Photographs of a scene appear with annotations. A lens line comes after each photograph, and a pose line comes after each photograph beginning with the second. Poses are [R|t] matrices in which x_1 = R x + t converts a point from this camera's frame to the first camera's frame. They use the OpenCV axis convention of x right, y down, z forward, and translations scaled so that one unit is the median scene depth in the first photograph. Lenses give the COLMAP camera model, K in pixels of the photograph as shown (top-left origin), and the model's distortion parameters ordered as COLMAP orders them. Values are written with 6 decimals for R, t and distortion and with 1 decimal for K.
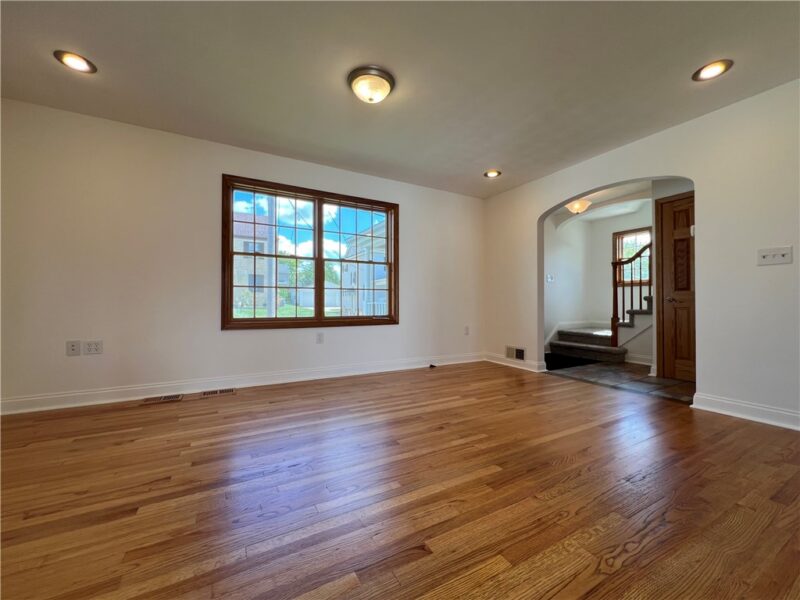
lens RADIAL K [[321.8, 0, 400.0], [0, 321.8, 300.0], [0, 0, 1]] dist [-0.001143, 0.000172]
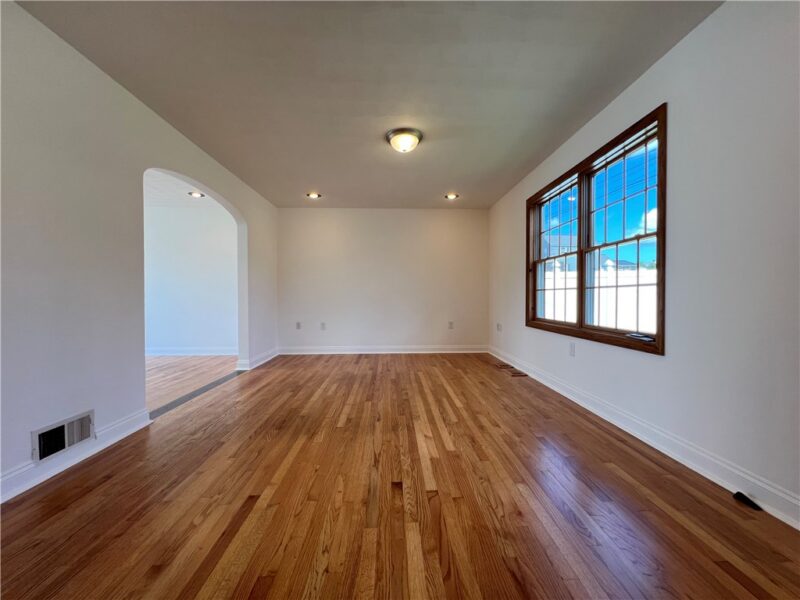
lens RADIAL K [[321.8, 0, 400.0], [0, 321.8, 300.0], [0, 0, 1]] dist [-0.001143, 0.000172]
pose [[-0.460431, 0.008193, -0.887658, 0.887118], [0.009344, 0.999947, 0.004383, -0.018854], [0.887646, -0.006276, -0.460483, 1.299847]]
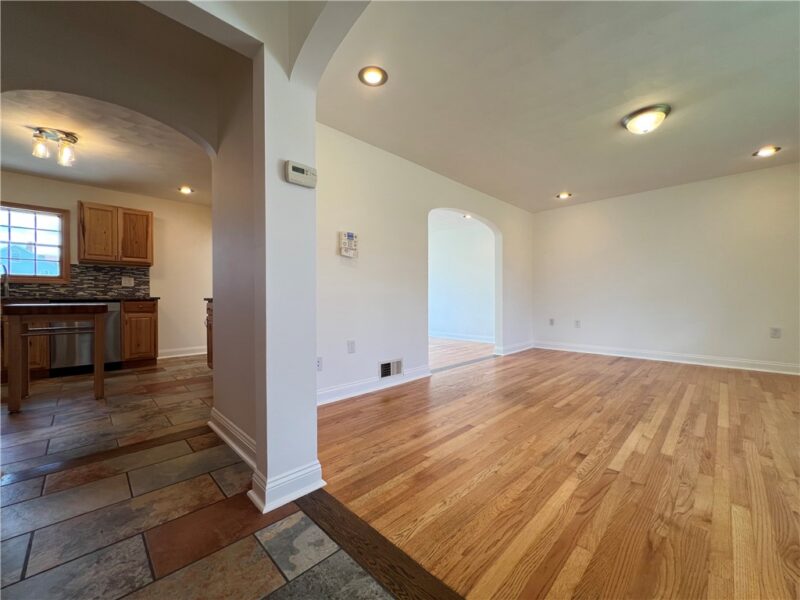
lens RADIAL K [[321.8, 0, 400.0], [0, 321.8, 300.0], [0, 0, 1]] dist [-0.001143, 0.000172]
pose [[-0.965343, 0.004015, -0.260954, 0.902514], [0.005289, 0.999977, -0.004178, 0.002455], [0.260931, -0.005413, -0.965342, 1.568045]]
